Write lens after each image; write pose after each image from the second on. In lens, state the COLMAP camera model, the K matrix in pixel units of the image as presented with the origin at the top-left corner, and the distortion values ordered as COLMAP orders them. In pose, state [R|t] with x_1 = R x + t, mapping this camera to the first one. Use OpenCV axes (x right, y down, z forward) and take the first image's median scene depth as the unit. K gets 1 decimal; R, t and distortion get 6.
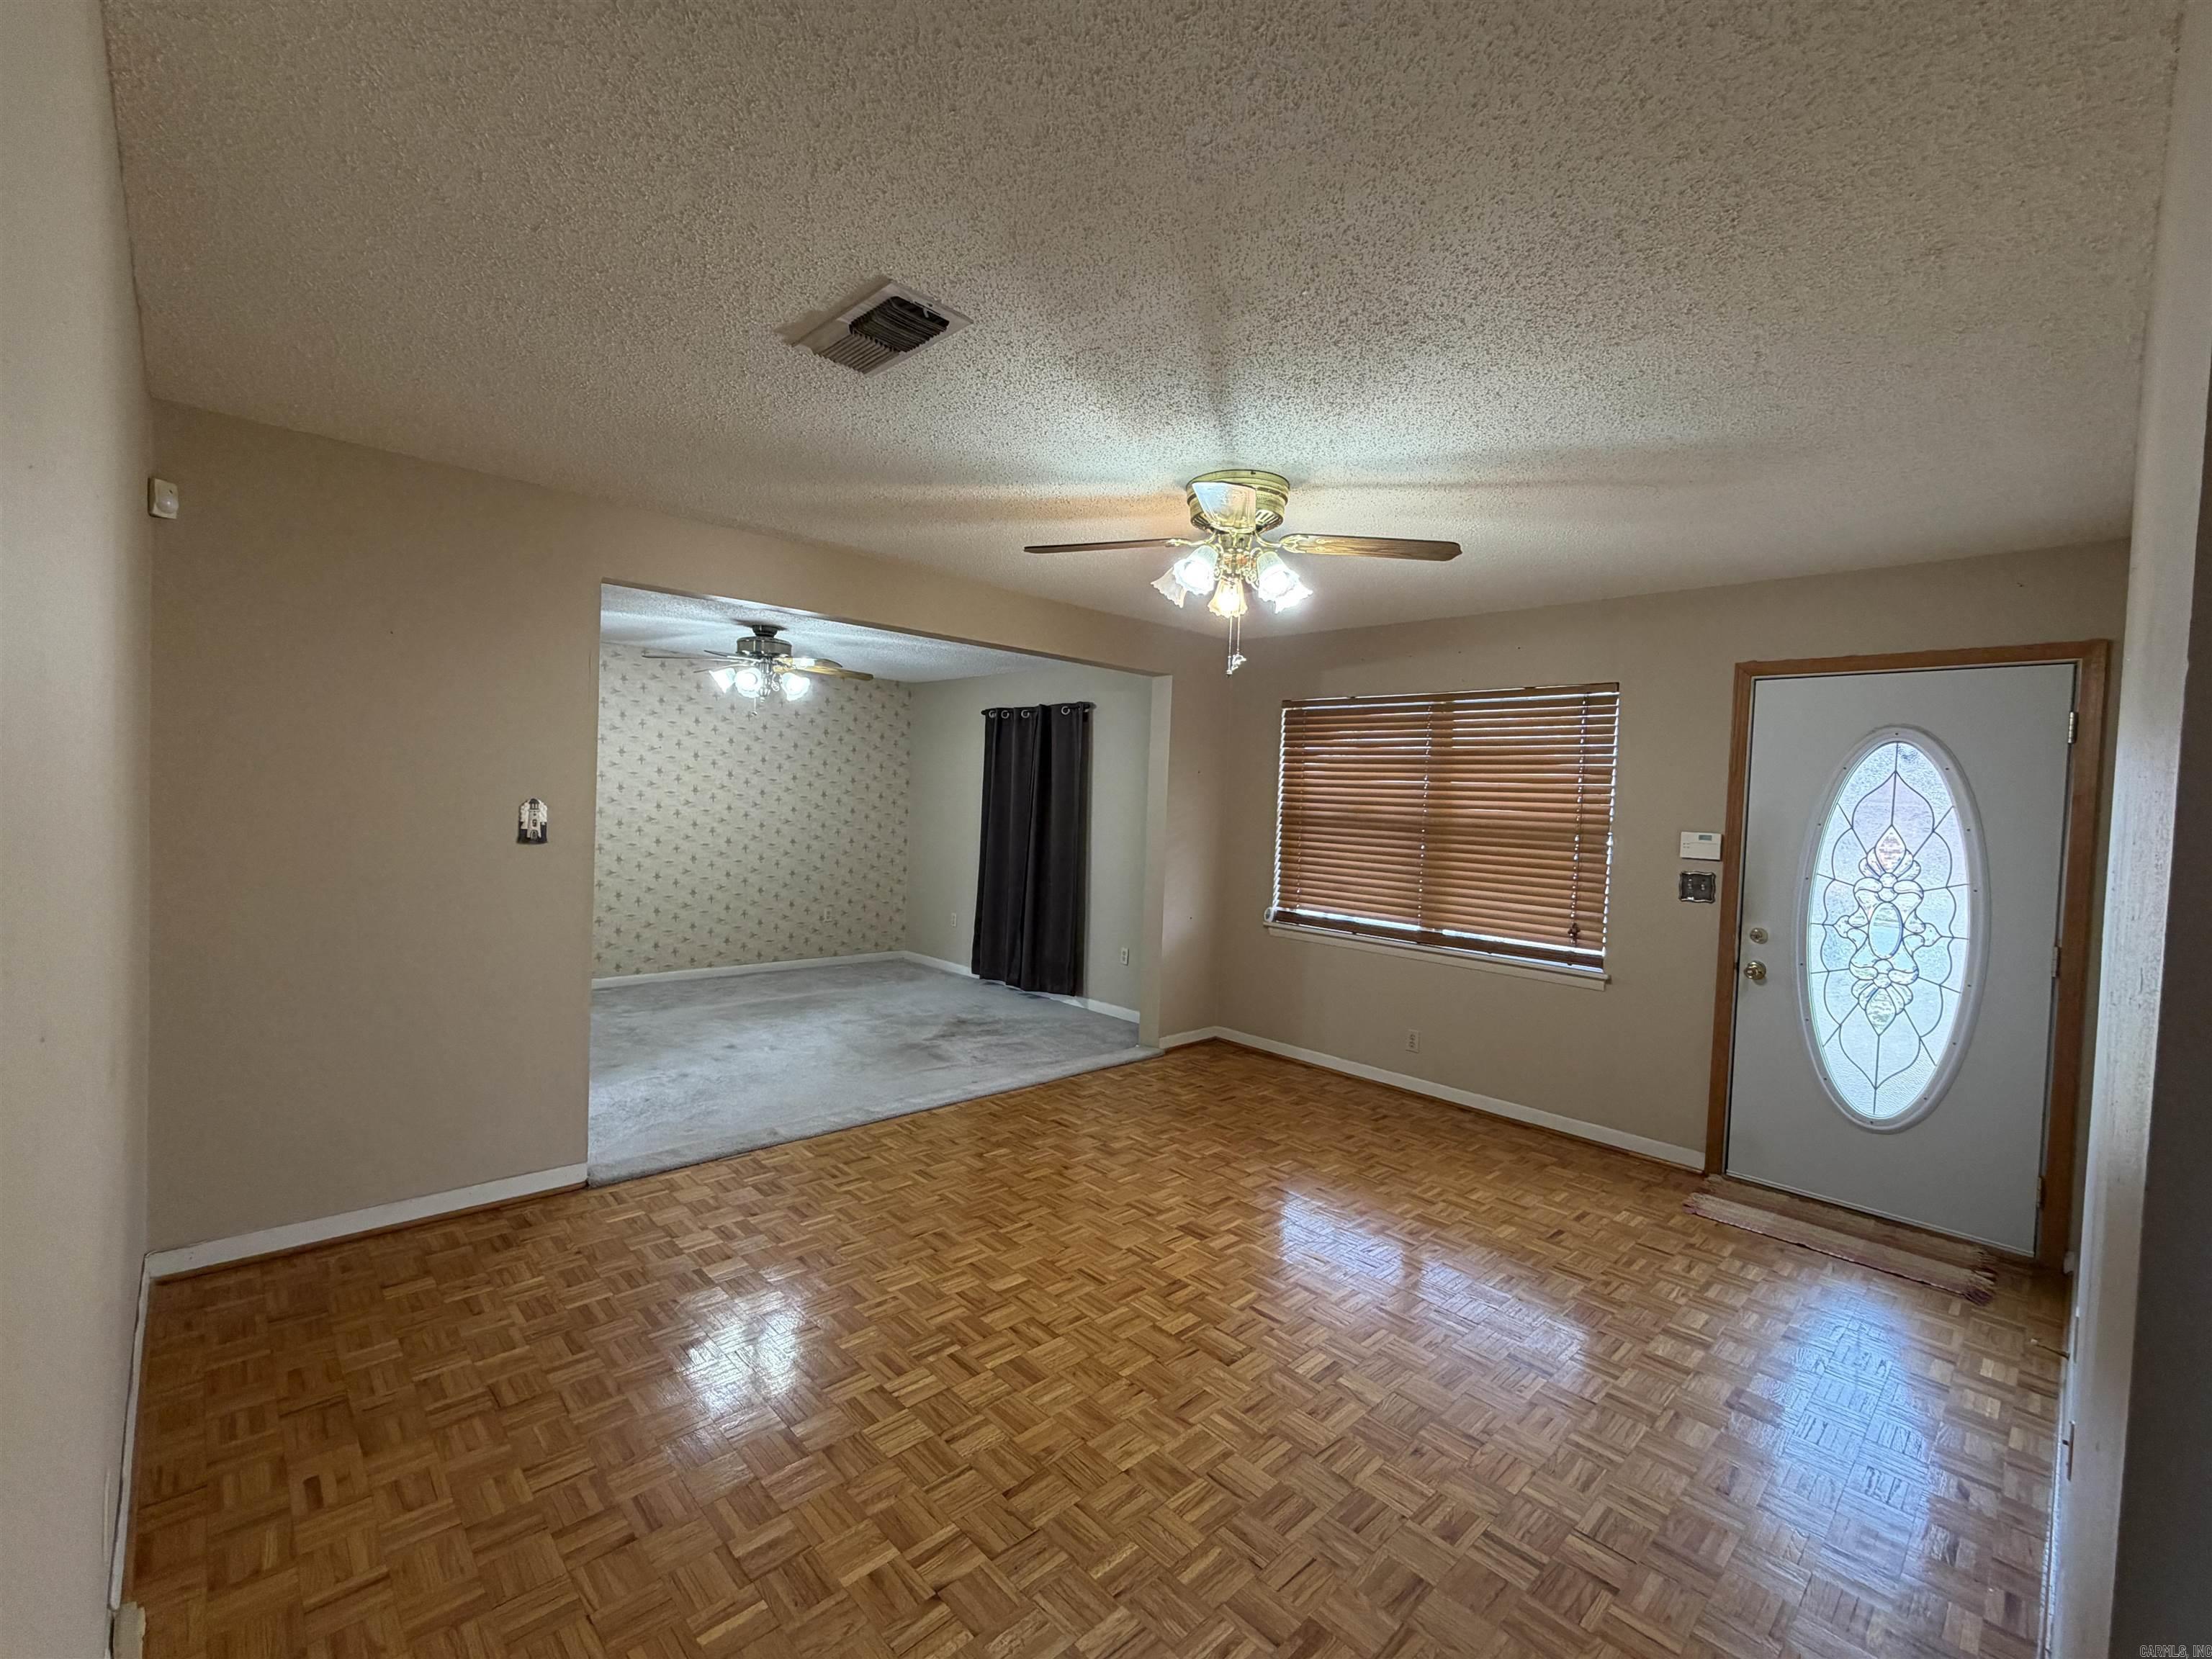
lens RADIAL K [[949.5, 0, 1106.2], [0, 949.5, 826.5], [0, 0, 1]] dist [-0.001860, 0.000400]
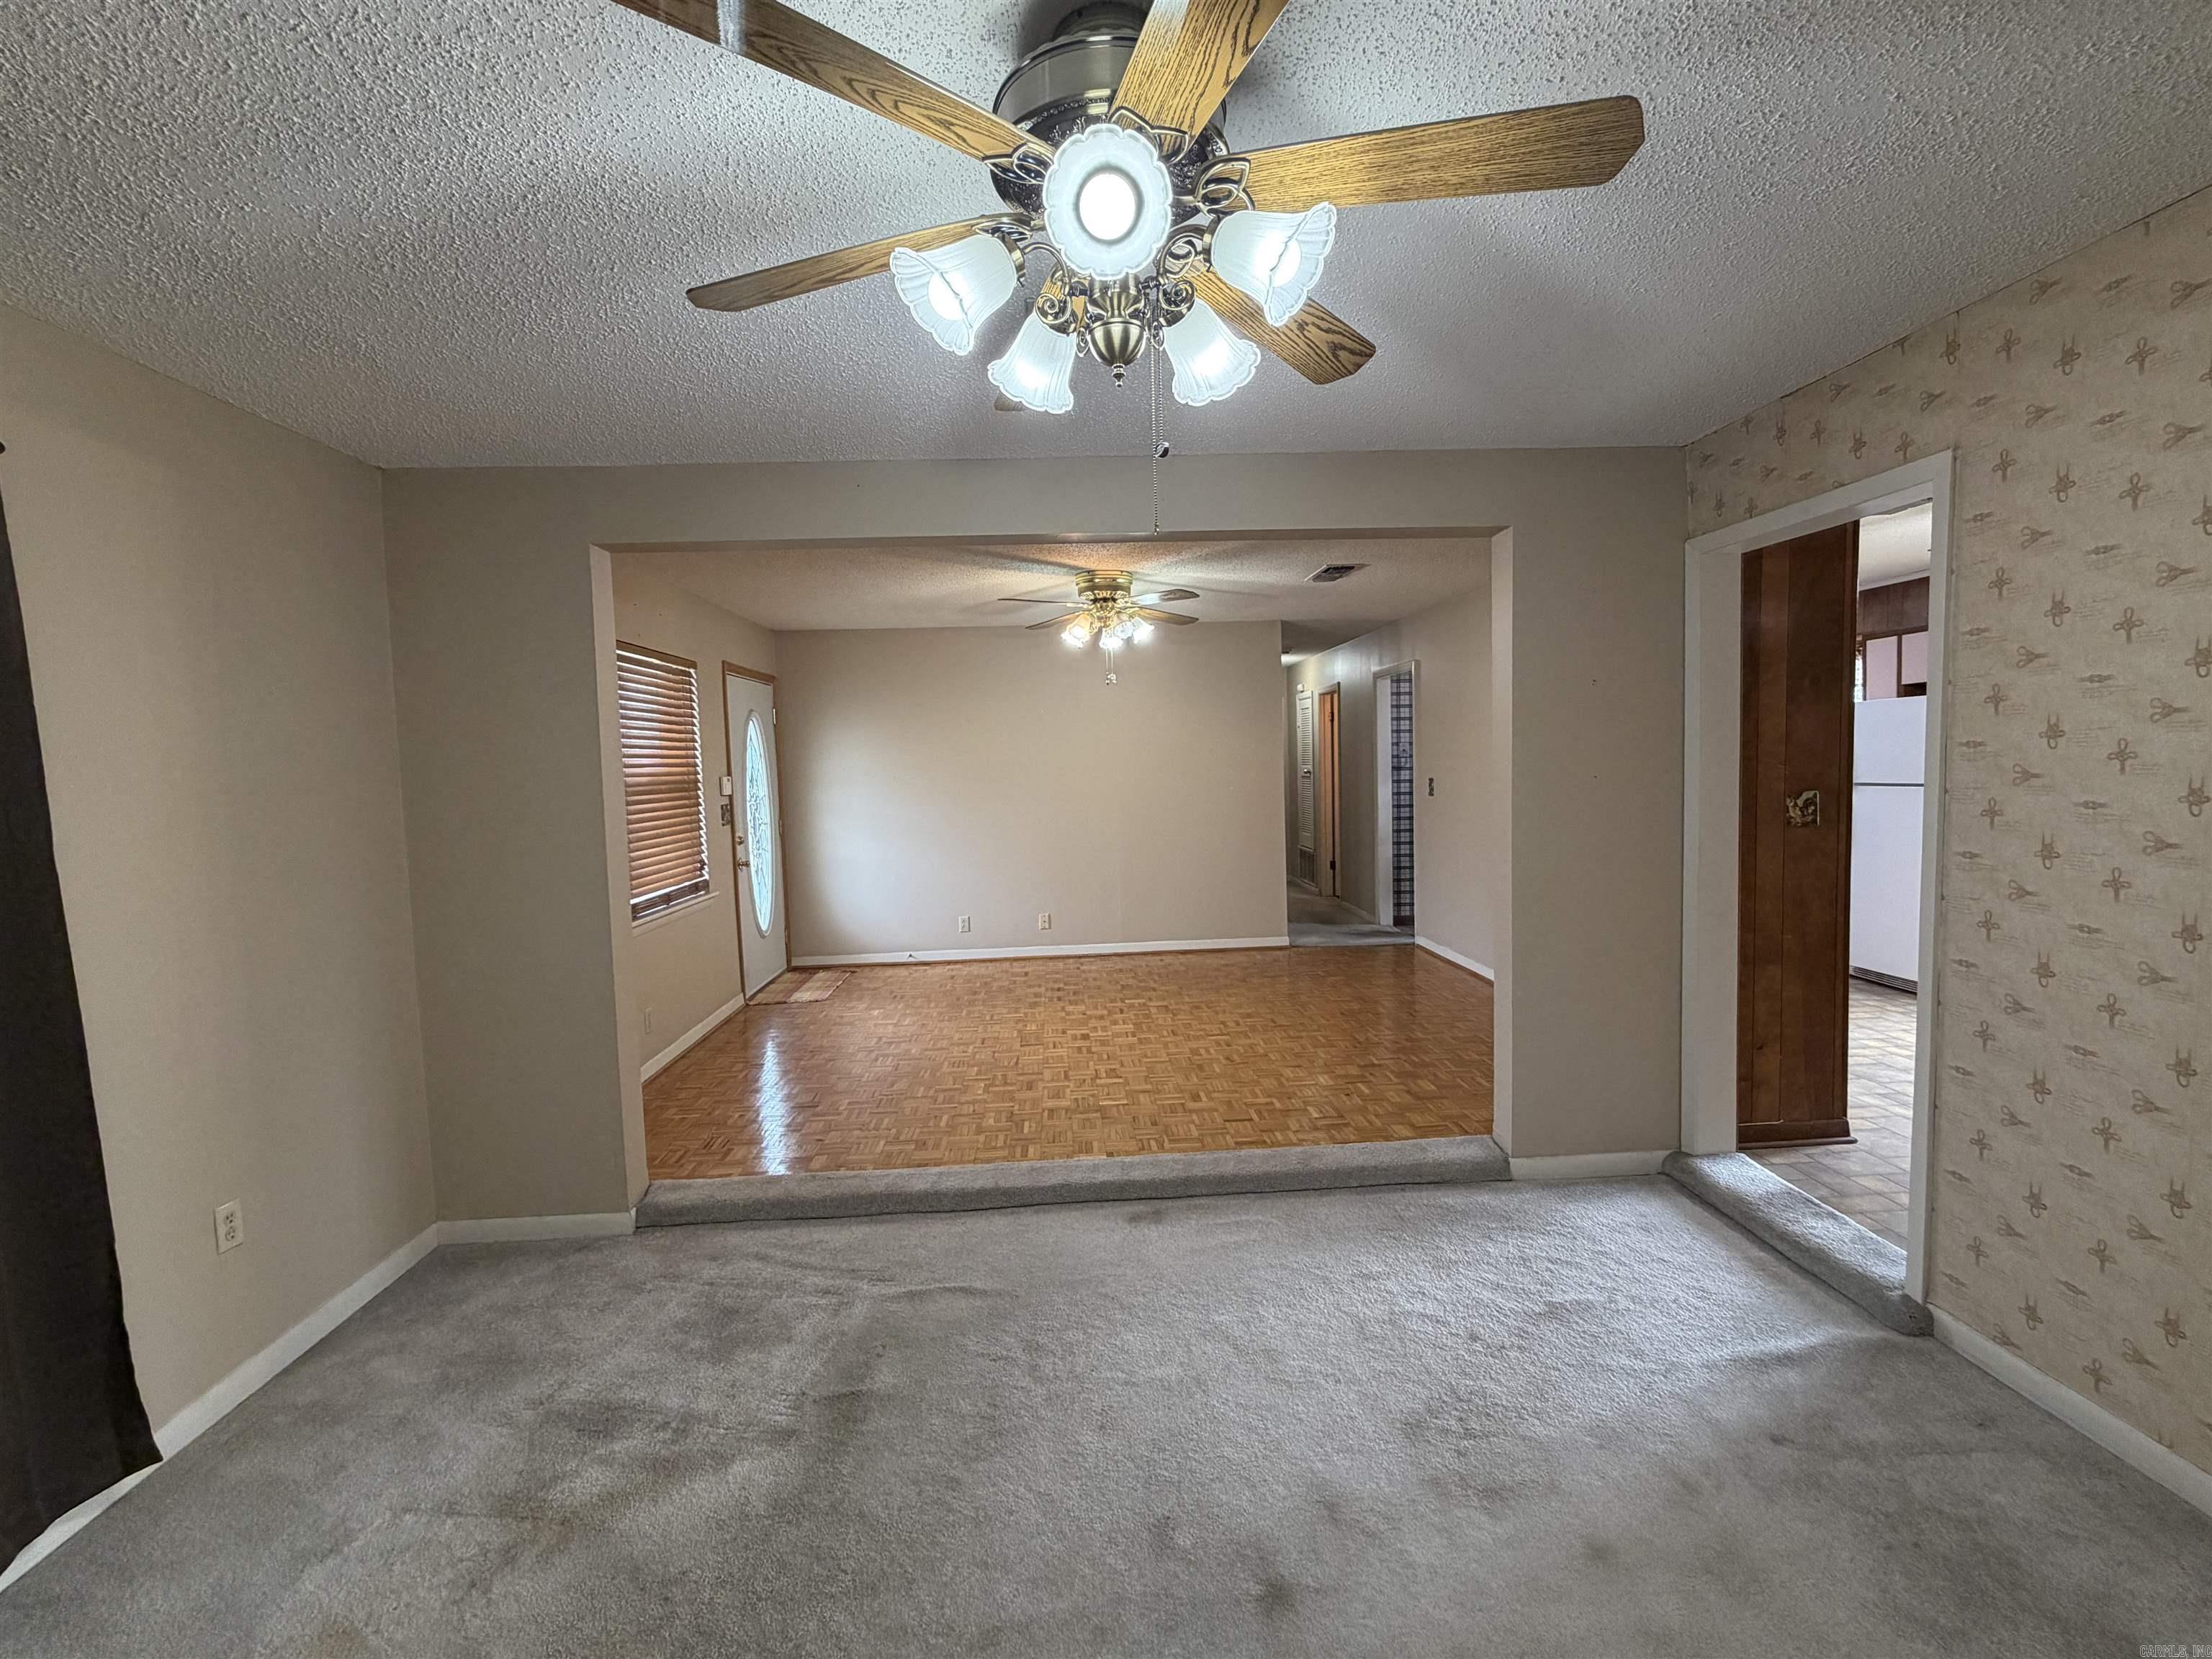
lens RADIAL K [[948.8, 0, 1104.9], [0, 948.8, 826.6], [0, 0, 1]] dist [-0.002527, -0.000093]
pose [[-0.758692, -0.059008, 0.648772, -0.533421], [0.024107, 0.992664, 0.118478, -0.054525], [-0.651004, 0.105528, -0.751703, 1.227678]]
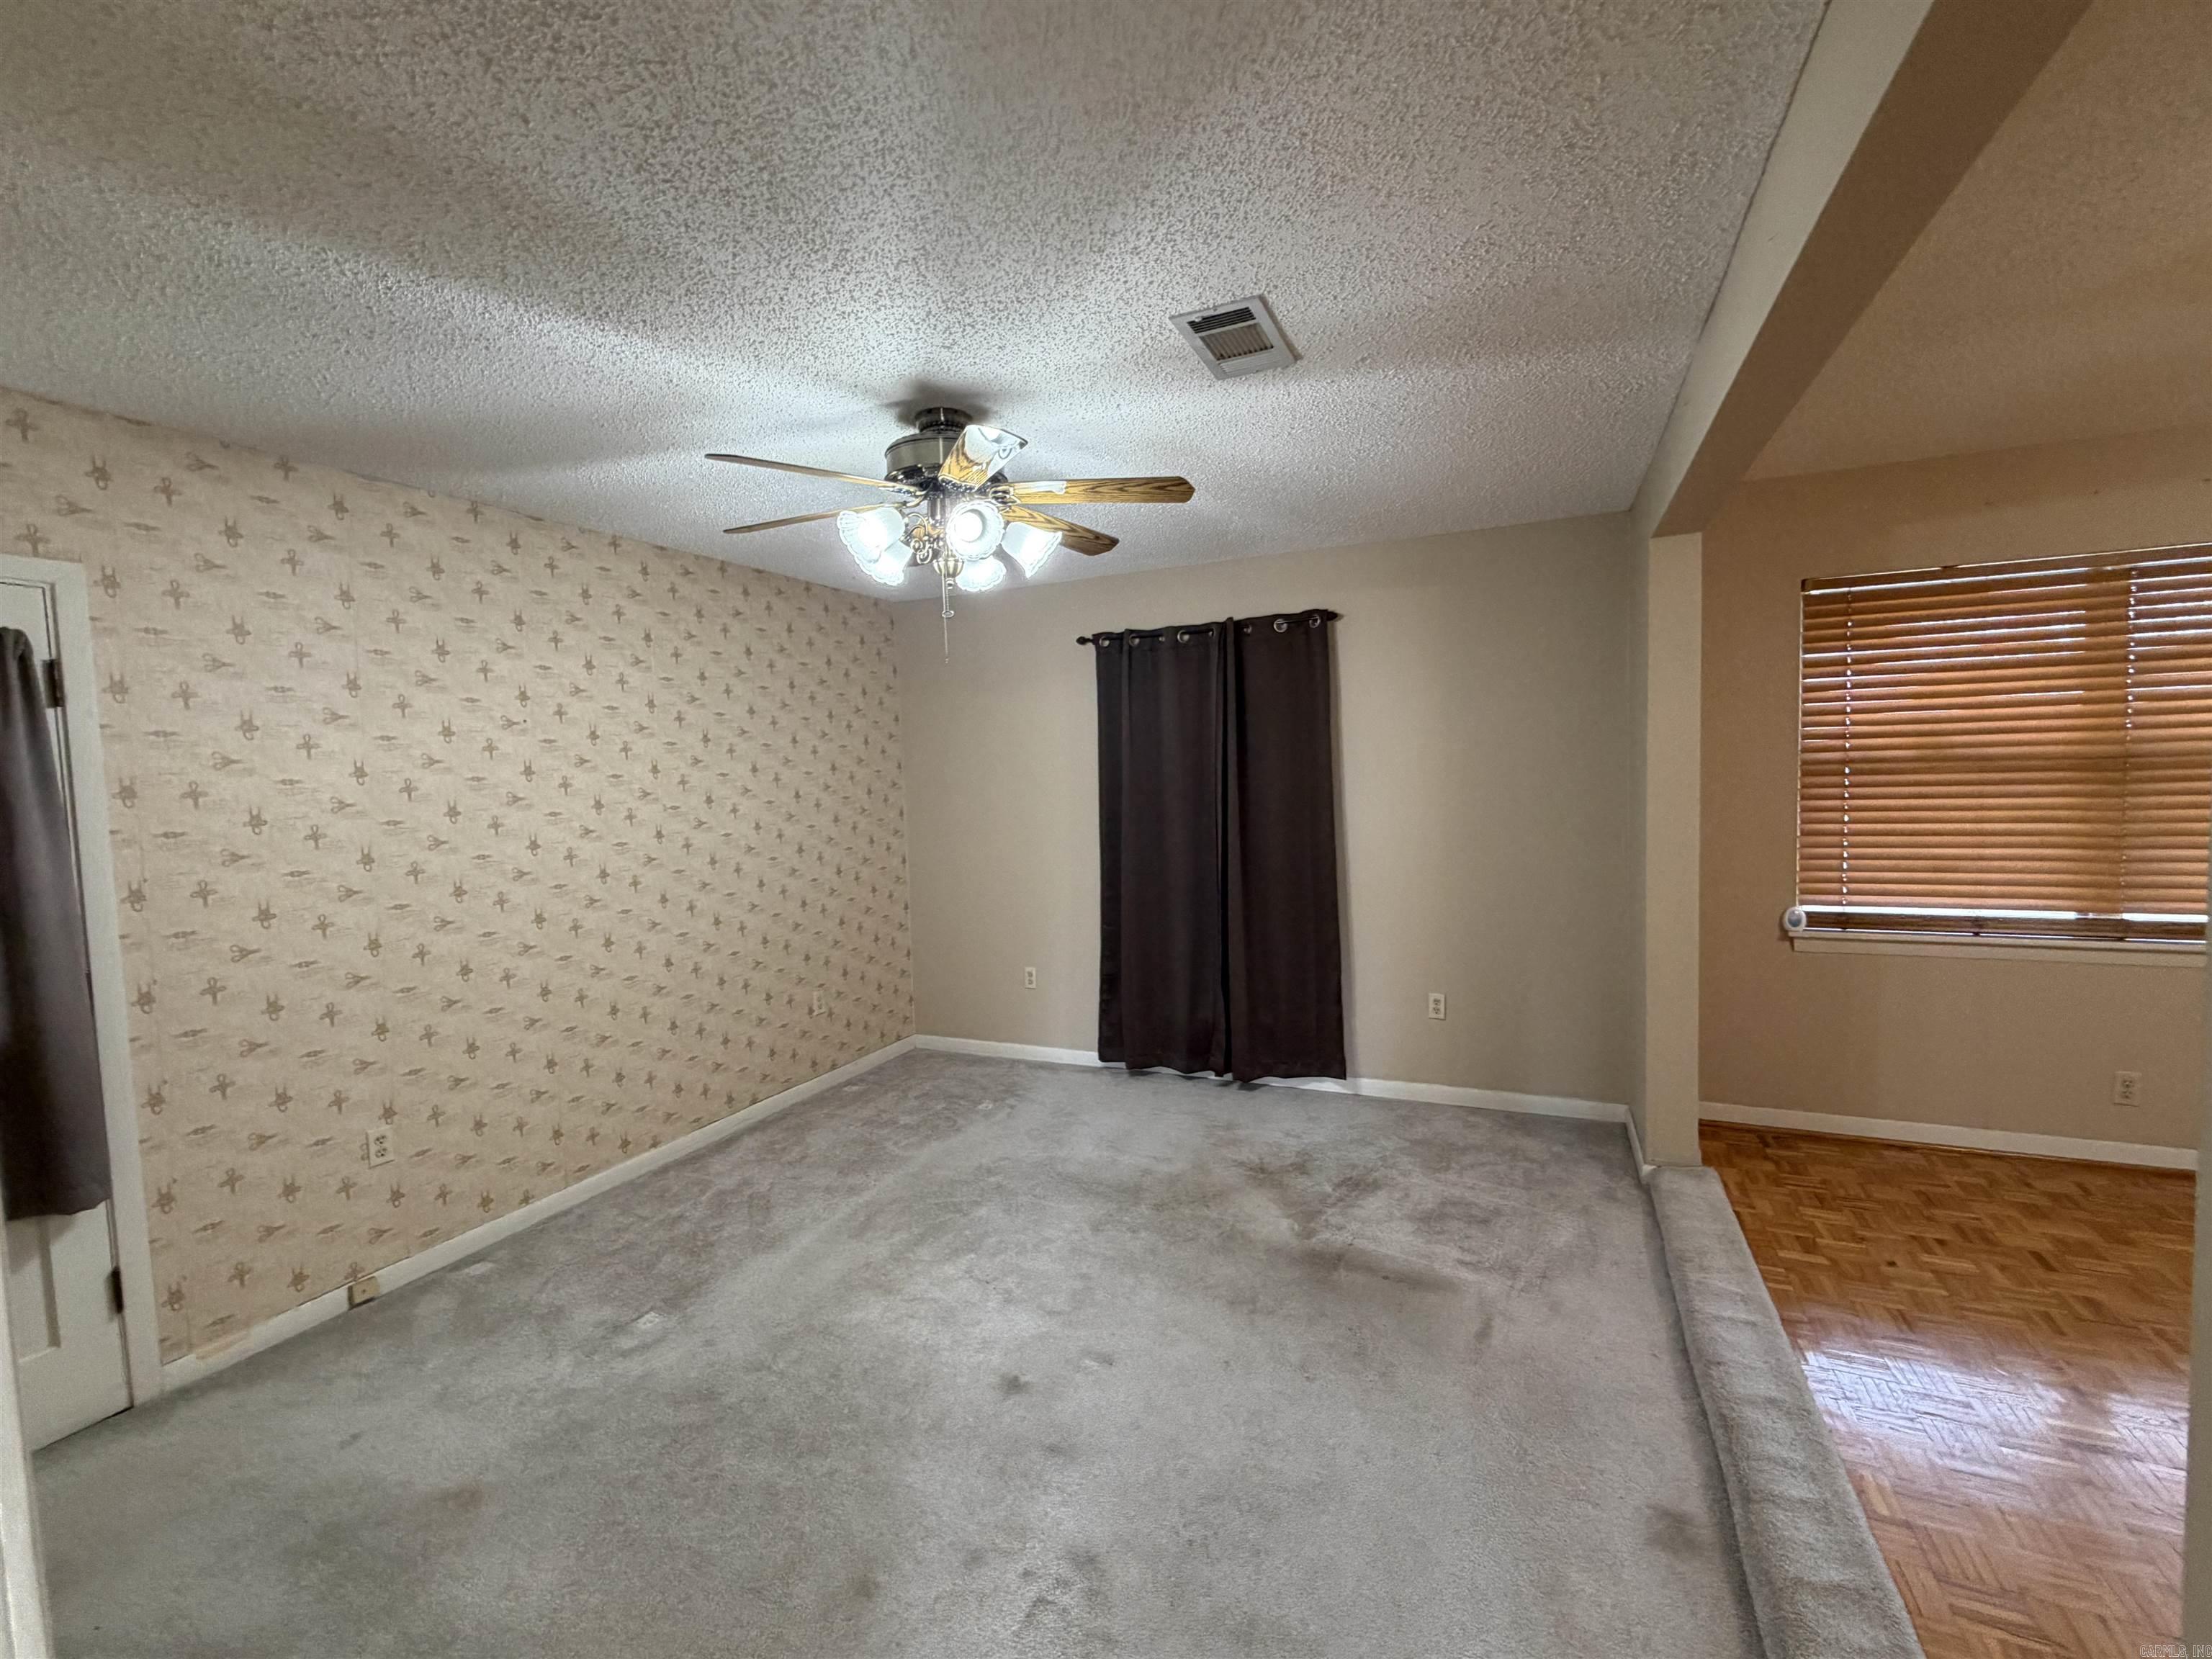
lens RADIAL K [[948.8, 0, 1104.9], [0, 948.8, 826.6], [0, 0, 1]] dist [-0.002527, -0.000093]
pose [[0.925629, -0.093354, 0.366738, -0.485678], [0.082667, 0.995571, 0.044776, -0.036317], [-0.369293, -0.011129, 0.929246, 0.581467]]
